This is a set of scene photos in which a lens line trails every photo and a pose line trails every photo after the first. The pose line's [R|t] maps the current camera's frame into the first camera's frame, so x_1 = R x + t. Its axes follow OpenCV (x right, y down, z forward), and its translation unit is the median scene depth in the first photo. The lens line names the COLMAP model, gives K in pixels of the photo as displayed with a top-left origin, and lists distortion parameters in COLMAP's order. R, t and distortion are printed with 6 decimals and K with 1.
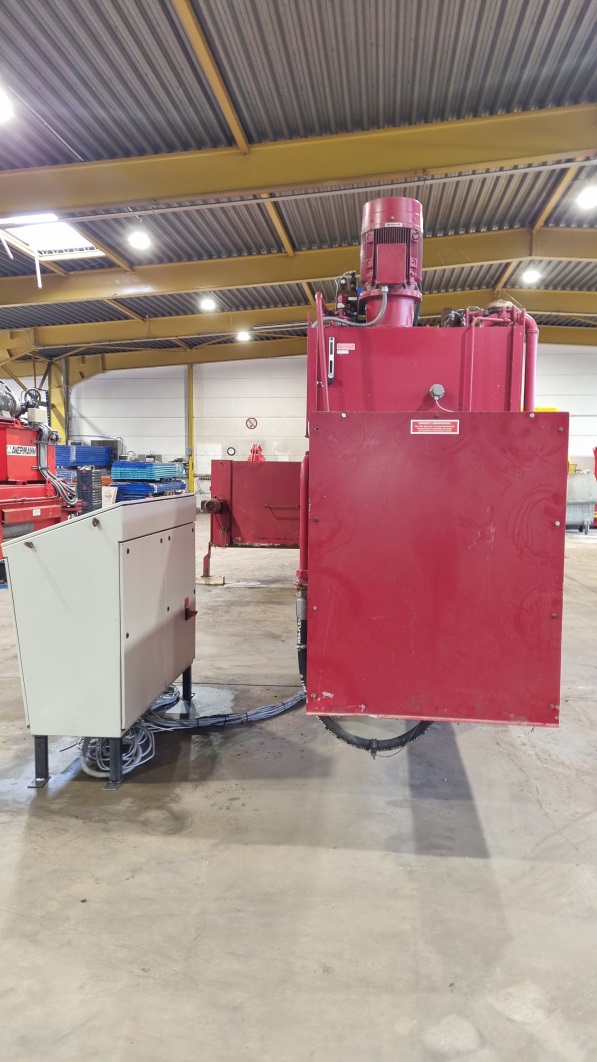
lens RADIAL K [[789.2, 0, 294.5], [0, 789.2, 519.5], [0, 0, 1]] dist [0.062812, -0.058567]
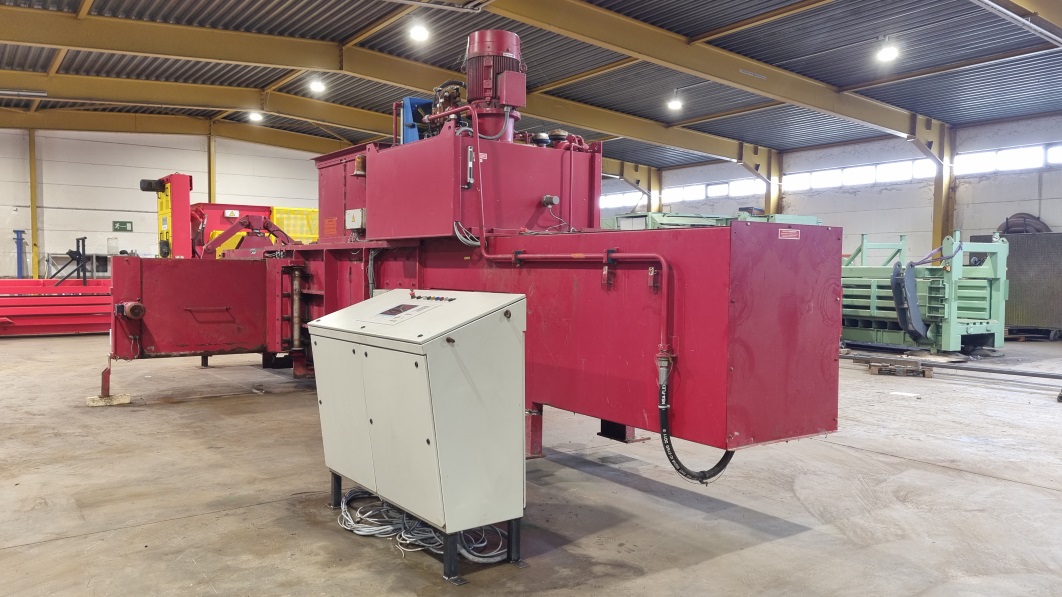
lens RADIAL K [[789.2, 0, 531.0], [0, 789.2, 298.5], [0, 0, 1]] dist [0.062812, -0.058567]
pose [[0.744326, -0.024522, 0.667366, -0.907871], [0.043849, 0.998964, -0.012199, -0.002578], [-0.666376, 0.038344, 0.744630, 0.194196]]
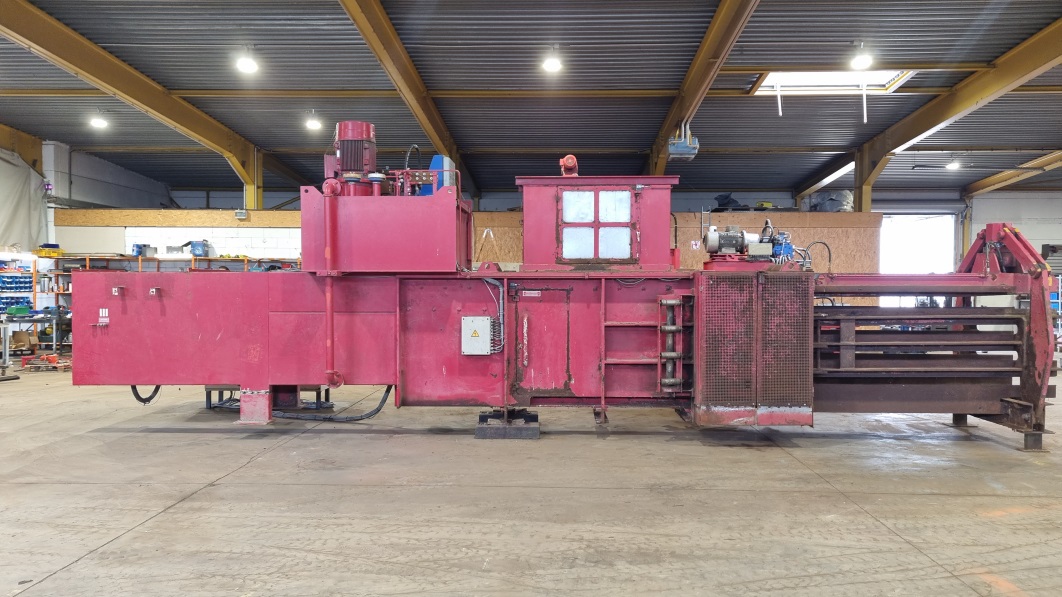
lens RADIAL K [[789.2, 0, 531.0], [0, 789.2, 298.5], [0, 0, 1]] dist [0.062812, -0.058567]
pose [[0.100276, 0.013397, -0.994869, 2.717085], [-0.074609, 0.997195, 0.005908, -0.146274], [0.992158, 0.073634, 0.100994, 2.000862]]
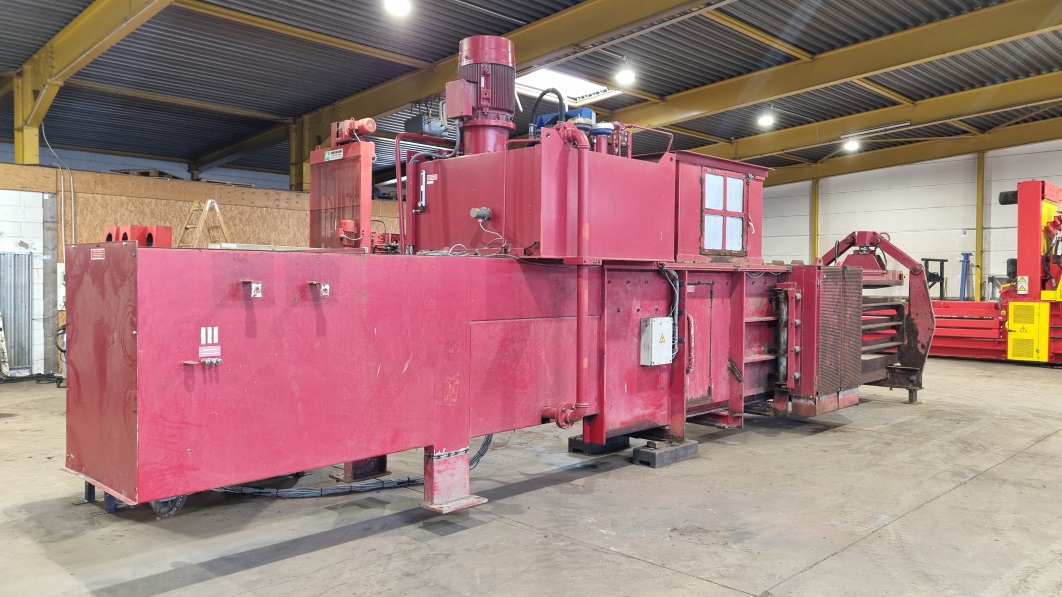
lens RADIAL K [[789.2, 0, 531.0], [0, 789.2, 298.5], [0, 0, 1]] dist [0.062812, -0.058567]
pose [[0.797490, 0.014106, -0.603167, 1.214187], [-0.045473, 0.998288, -0.036777, -0.023606], [0.601616, 0.056757, 0.796766, 0.312997]]
